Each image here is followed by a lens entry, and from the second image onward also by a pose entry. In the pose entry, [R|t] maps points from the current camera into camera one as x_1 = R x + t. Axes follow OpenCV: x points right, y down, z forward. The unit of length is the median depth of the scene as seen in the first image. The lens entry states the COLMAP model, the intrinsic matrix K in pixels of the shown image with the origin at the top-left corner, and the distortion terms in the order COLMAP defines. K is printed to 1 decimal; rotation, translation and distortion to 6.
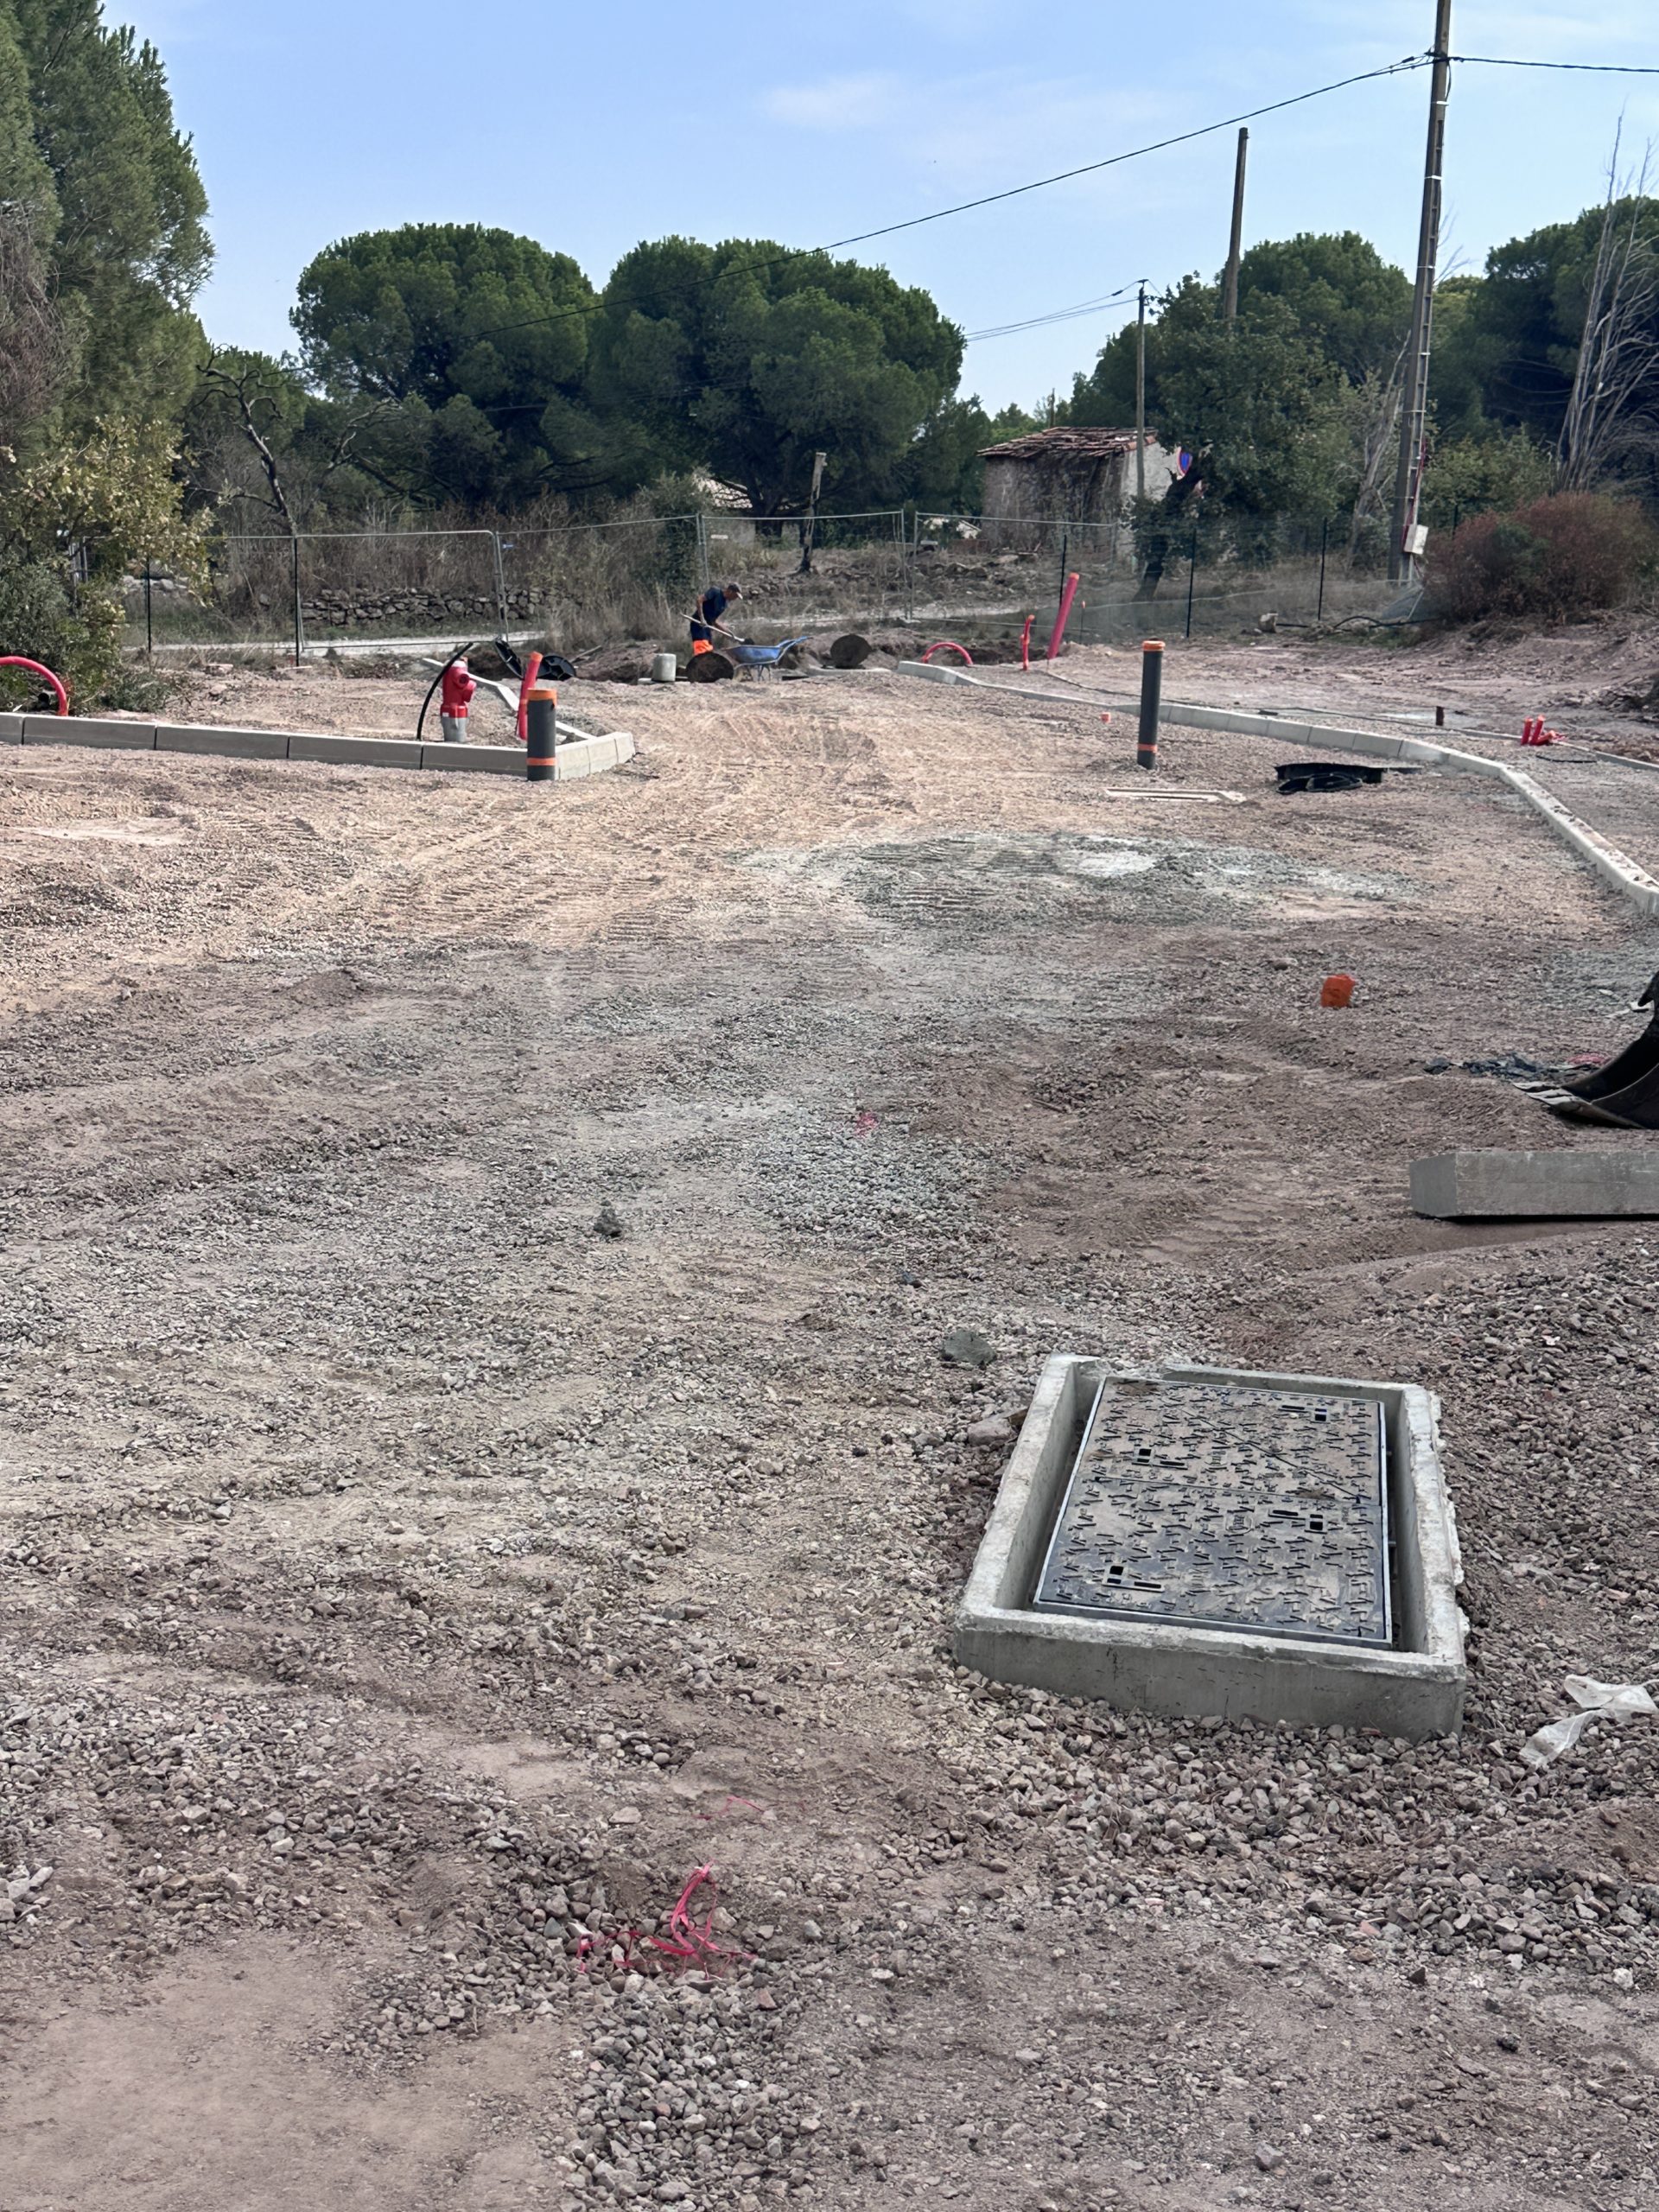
lens RADIAL K [[3037.3, 0, 827.7], [0, 3037.3, 1106.8], [0, 0, 1]] dist [0.106989, 0.000000]
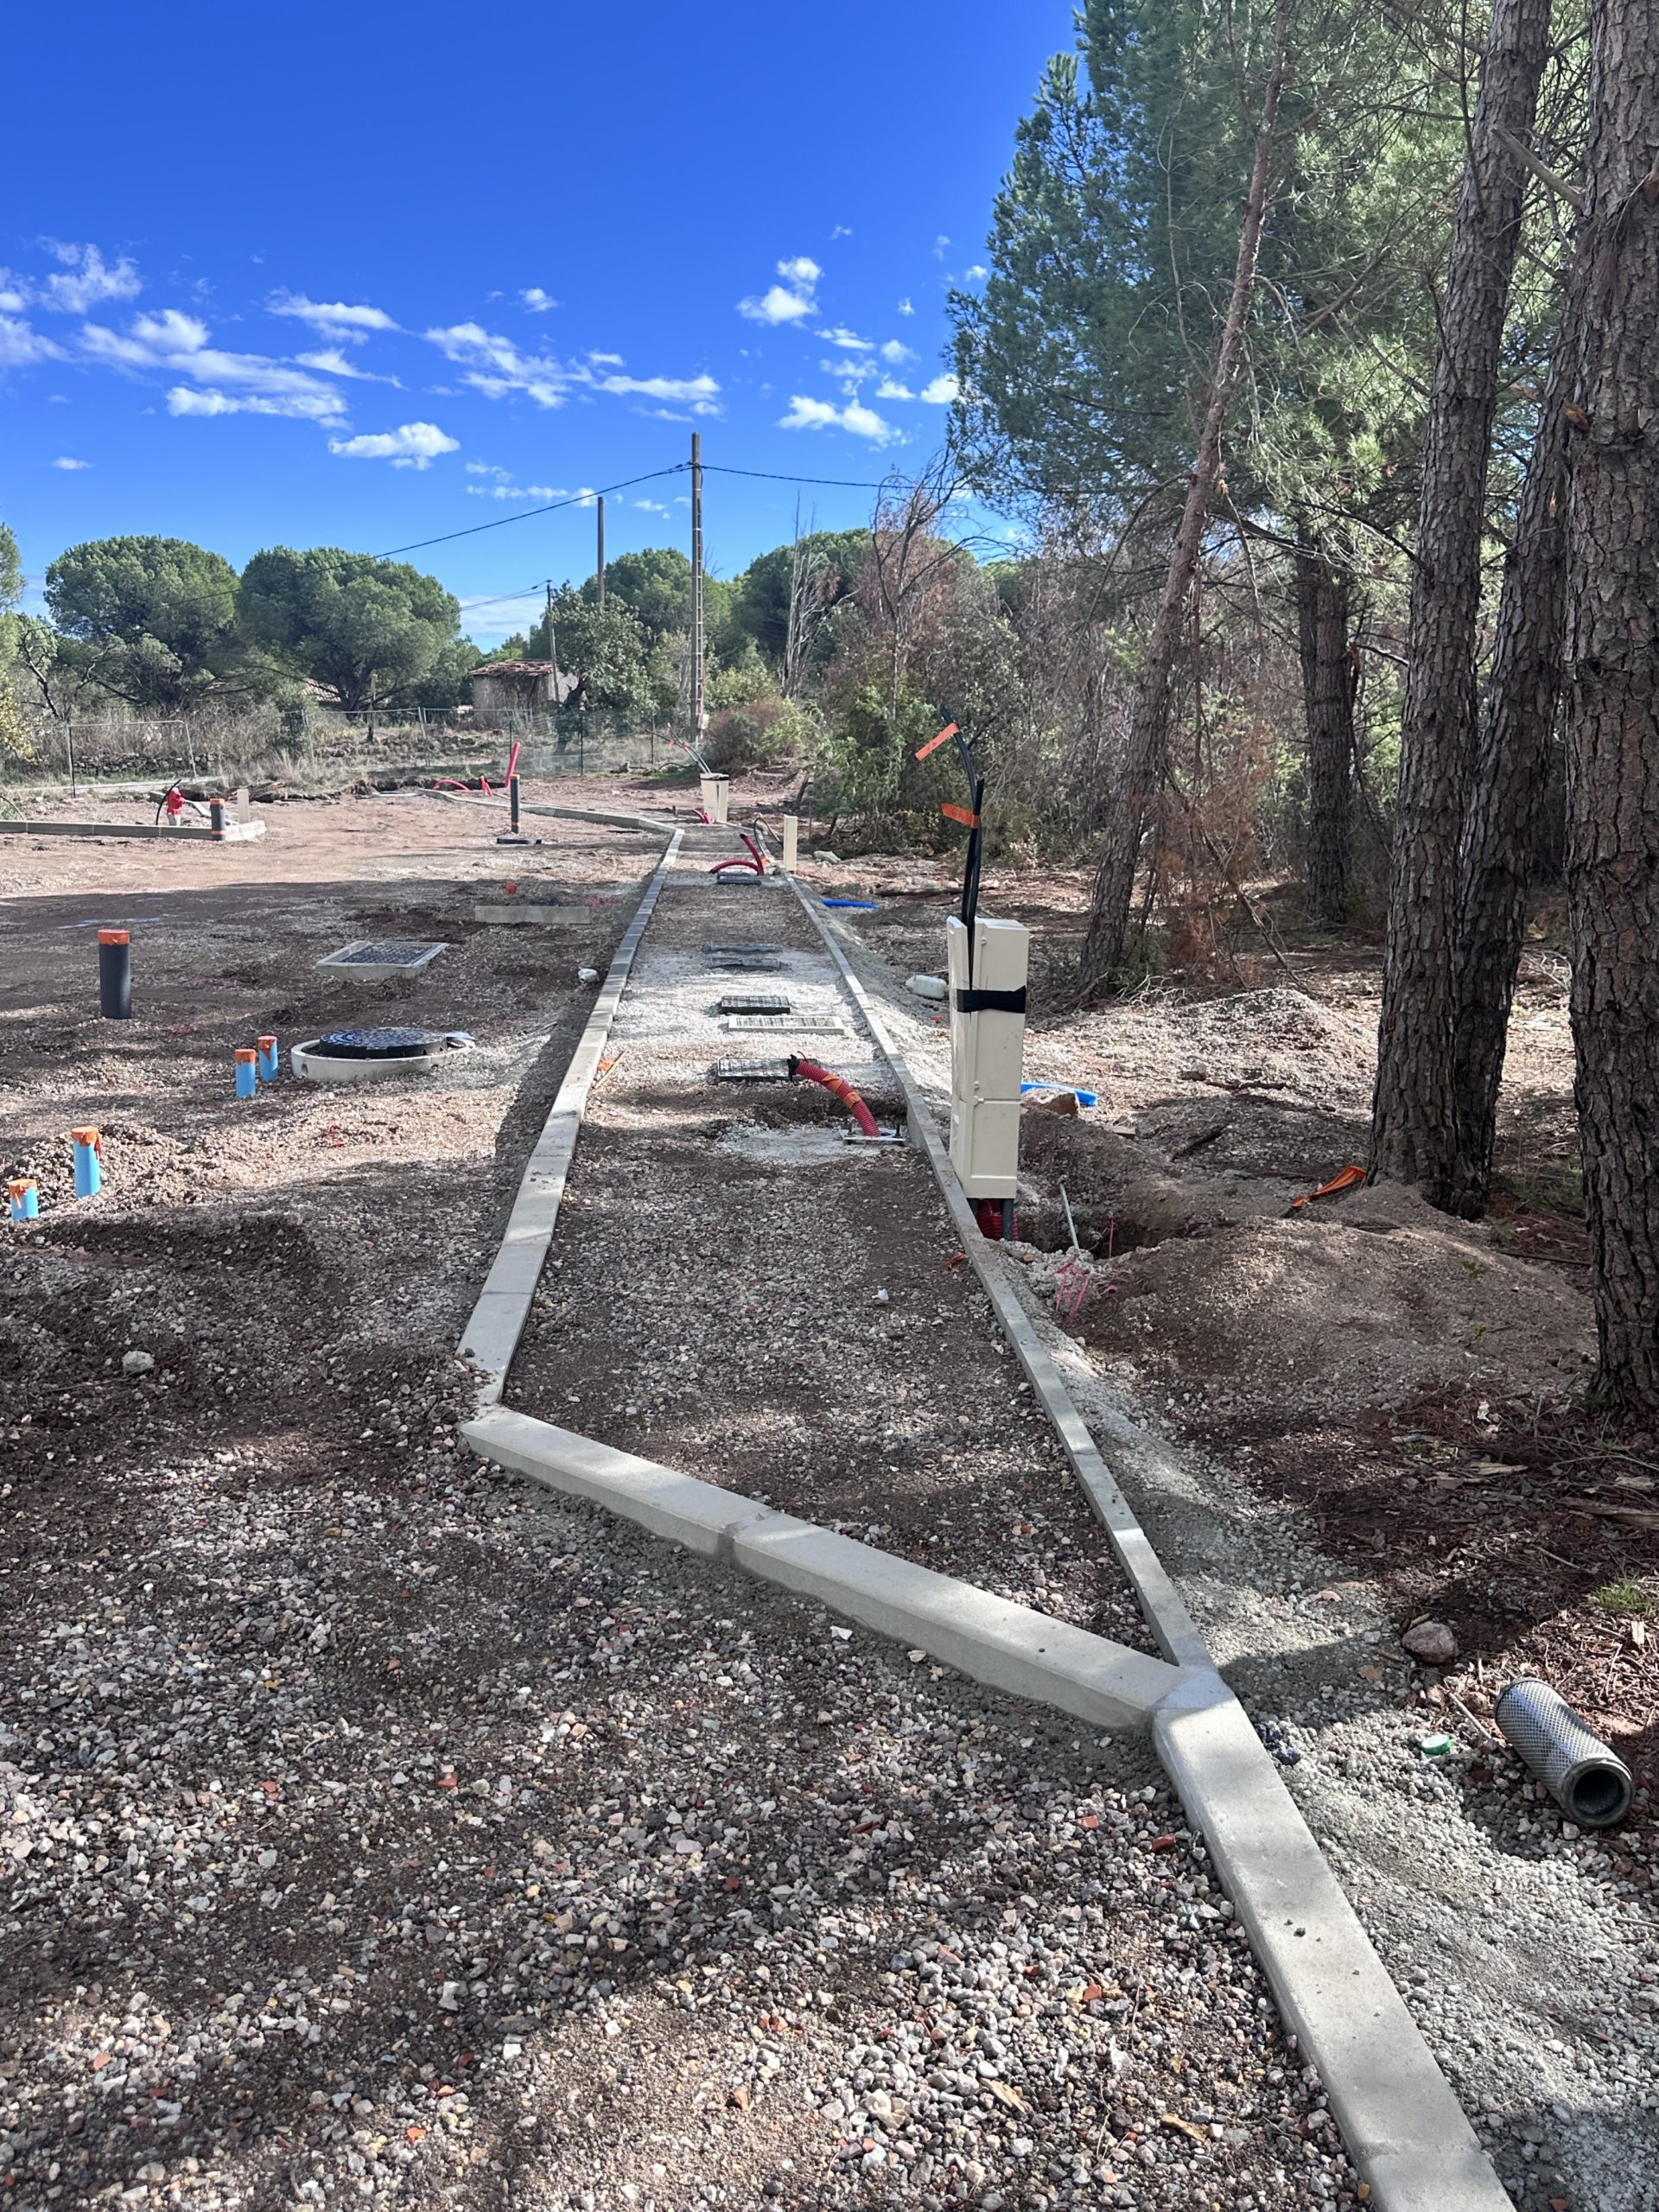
lens RADIAL K [[1853.8, 0, 834.5], [0, 1853.8, 1104.3], [0, 0, 1]] dist [0.068953, -0.001829]
pose [[0.975196, -0.057260, 0.213810, 0.012503], [0.052558, 0.998236, 0.027619, 0.020233], [-0.215014, -0.015696, 0.976485, -0.126206]]
